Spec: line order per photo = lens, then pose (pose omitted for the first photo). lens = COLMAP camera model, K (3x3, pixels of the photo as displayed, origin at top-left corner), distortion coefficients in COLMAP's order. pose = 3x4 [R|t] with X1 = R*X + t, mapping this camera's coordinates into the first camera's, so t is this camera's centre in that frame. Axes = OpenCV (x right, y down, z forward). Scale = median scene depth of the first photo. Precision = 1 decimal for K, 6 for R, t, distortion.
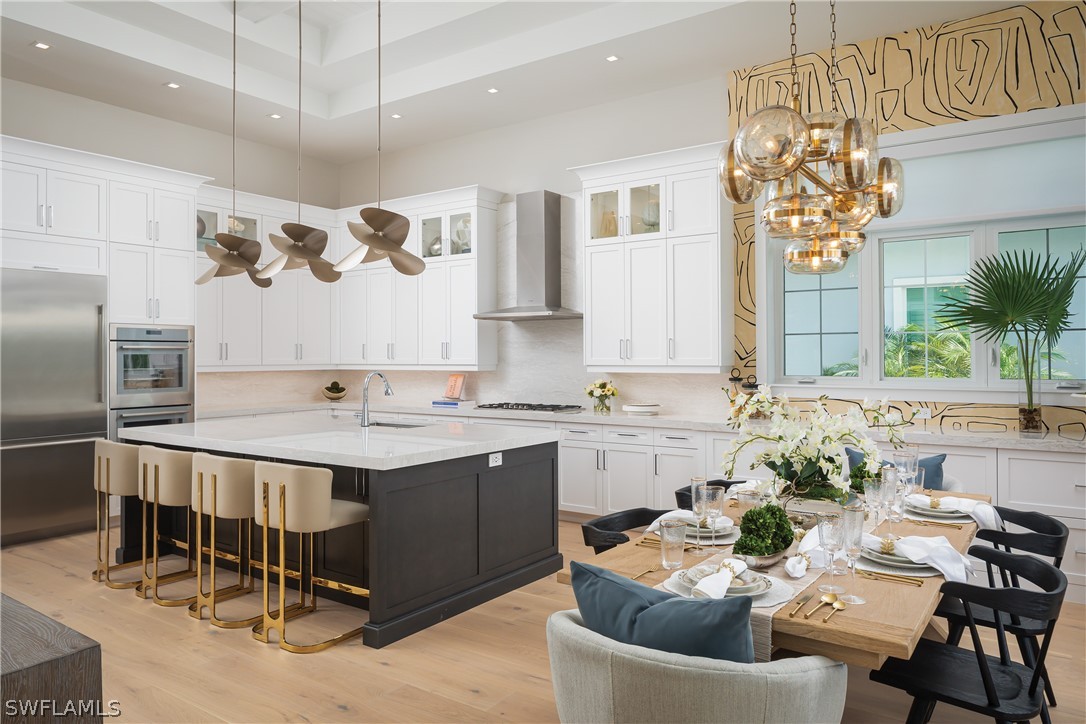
lens RADIAL K [[730.6, 0, 543.0], [0, 730.6, 362.0], [0, 0, 1]] dist [-0.005173, -0.001401]
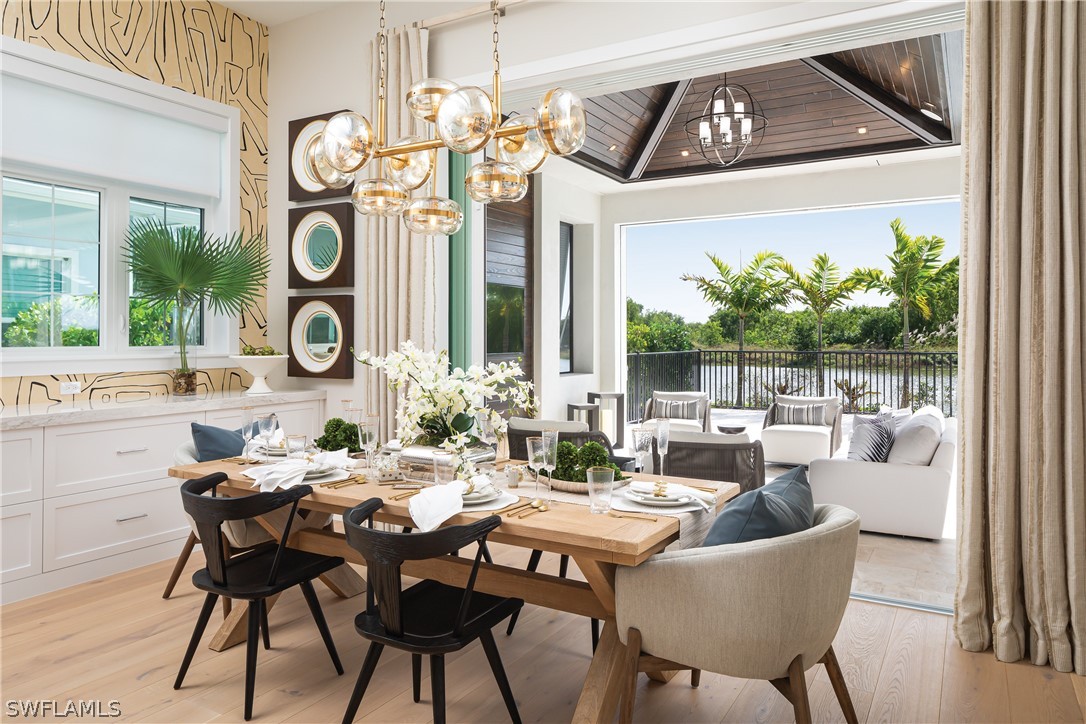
lens RADIAL K [[735.7, 0, 545.5], [0, 735.7, 328.4], [0, 0, 1]] dist [-0.004238, -0.001878]
pose [[-0.075594, 0.011716, 0.997070, -0.351135], [0.003263, 0.999929, -0.011502, 0.011172], [-0.997133, 0.002384, -0.075627, 0.464545]]
